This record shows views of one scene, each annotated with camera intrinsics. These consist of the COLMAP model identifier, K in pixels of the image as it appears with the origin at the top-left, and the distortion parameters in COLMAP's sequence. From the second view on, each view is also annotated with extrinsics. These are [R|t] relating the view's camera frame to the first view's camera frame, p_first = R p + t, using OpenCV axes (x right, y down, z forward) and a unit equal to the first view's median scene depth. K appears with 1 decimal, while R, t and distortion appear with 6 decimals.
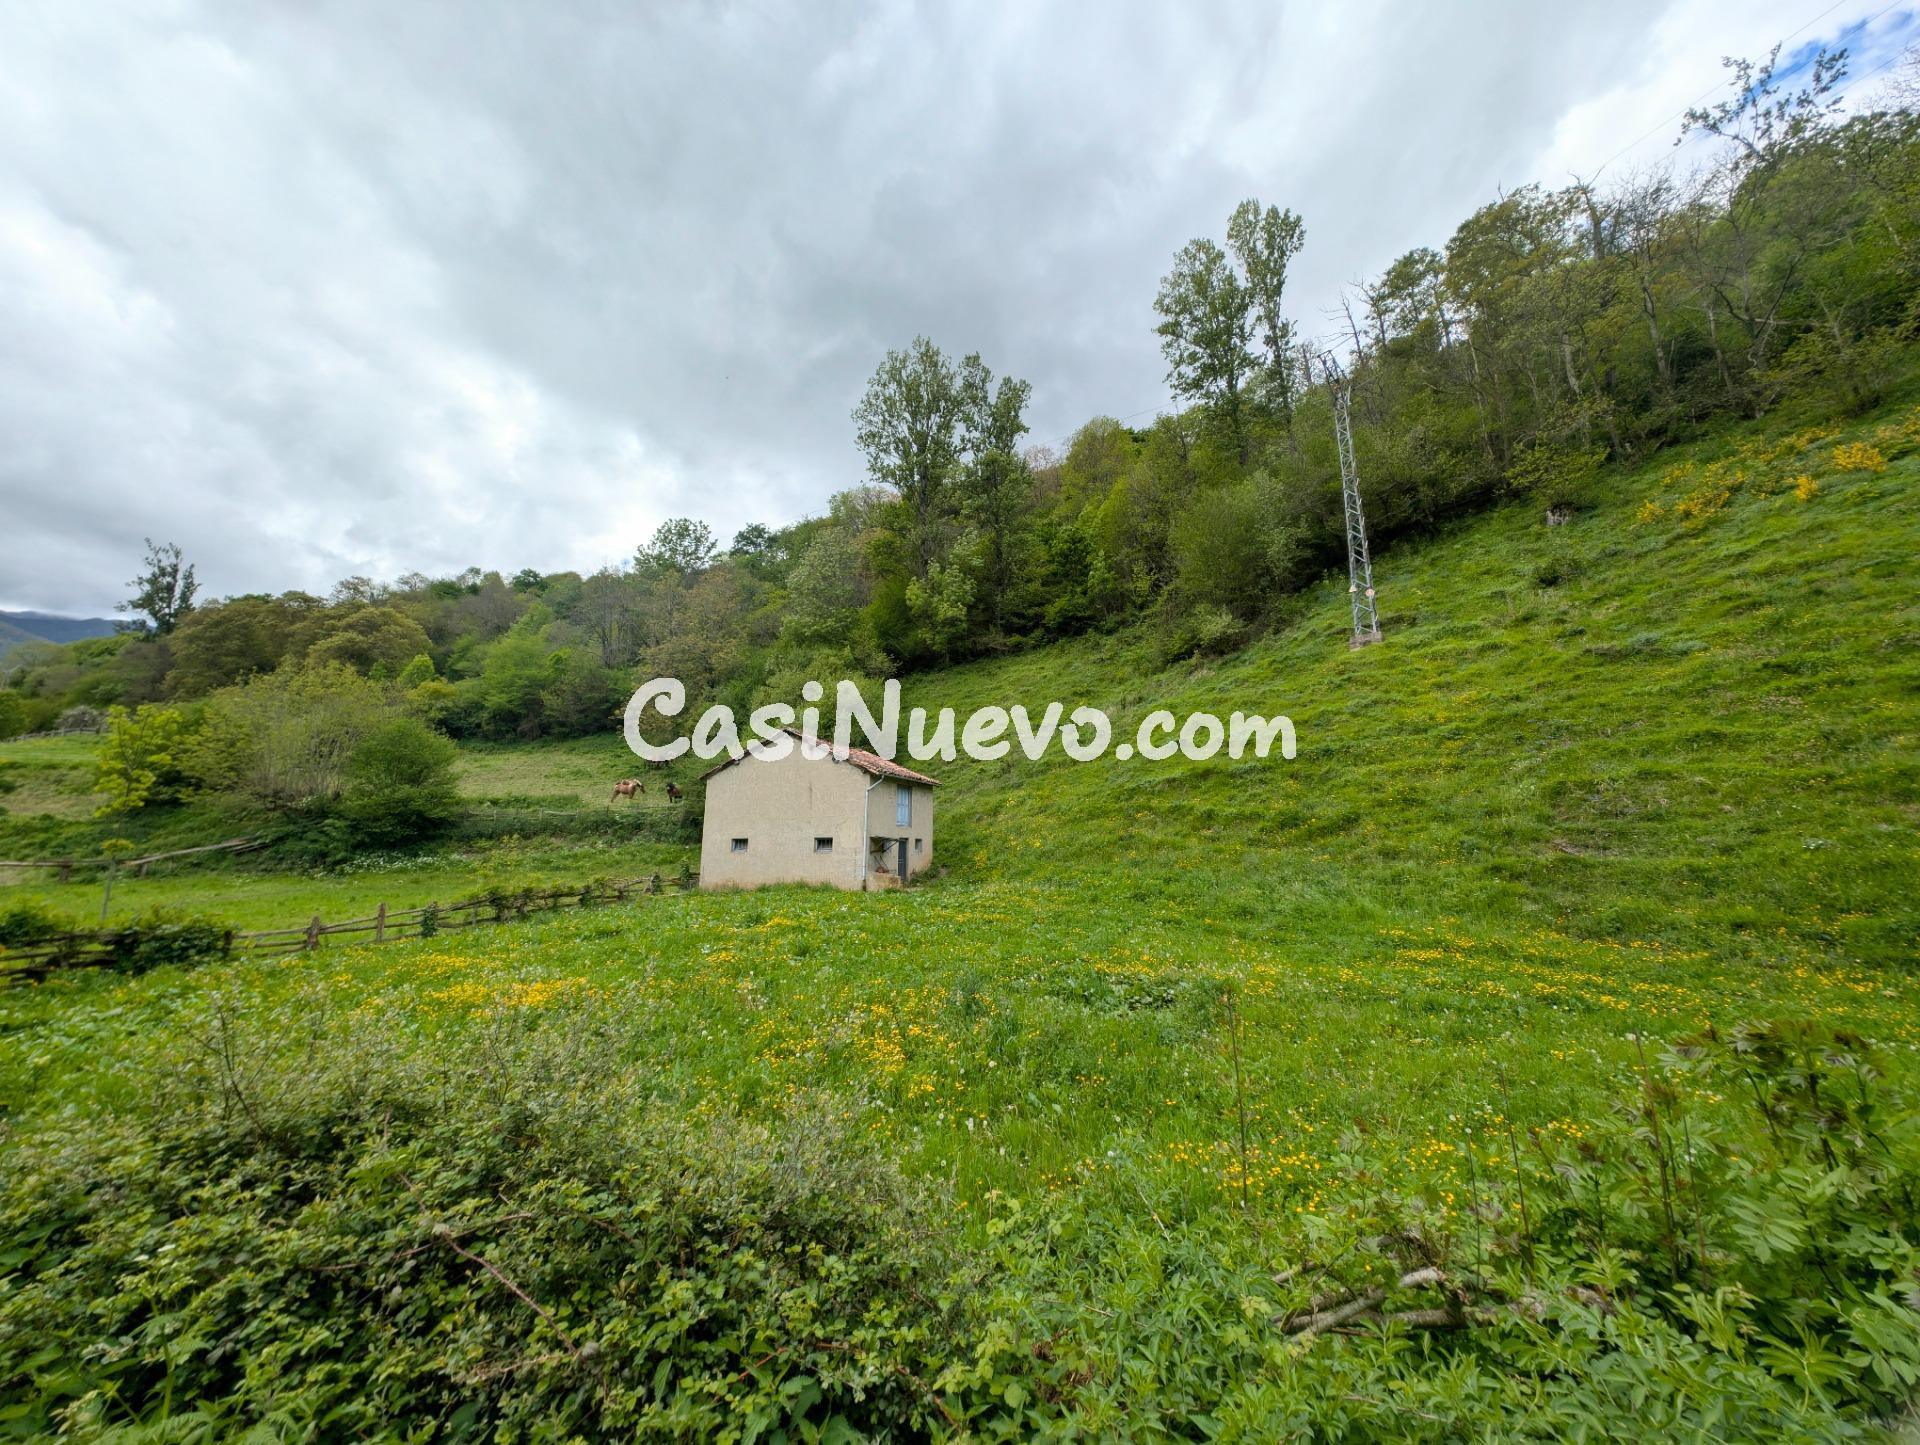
lens RADIAL K [[728.2, 0, 965.1], [0, 728.2, 718.0], [0, 0, 1]] dist [-0.006381, 0.000212]
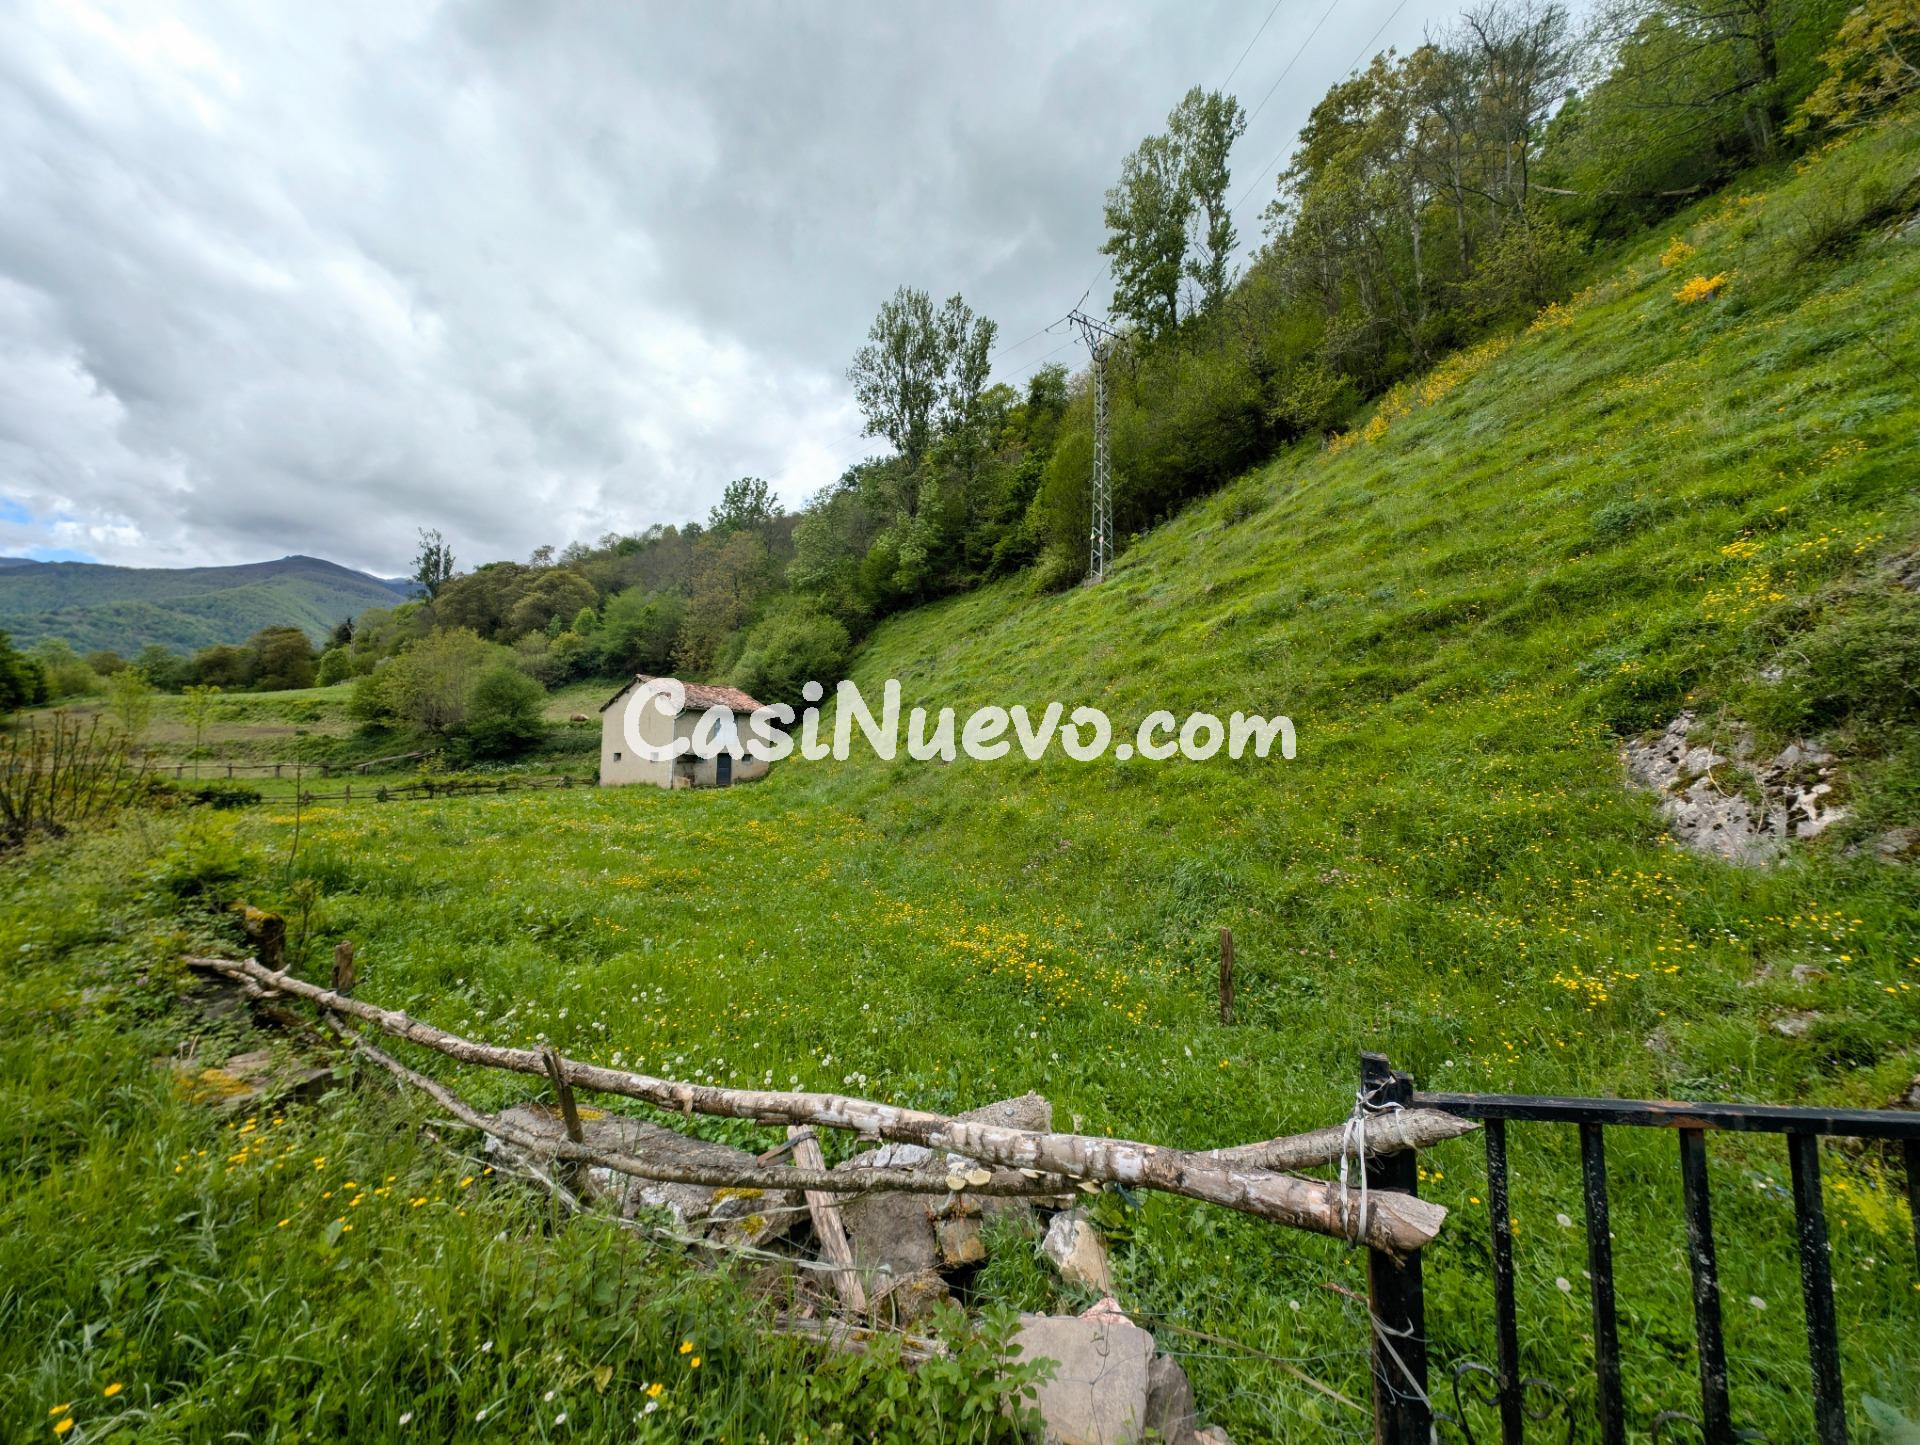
lens RADIAL K [[754.0, 0, 961.0], [0, 754.0, 717.3], [0, 0, 1]] dist [0.010022, -0.004797]
pose [[0.955539, -0.005393, -0.294815, 0.349937], [0.036425, 0.994334, 0.099869, -0.010864], [0.292606, -0.106168, 0.950321, -0.089861]]
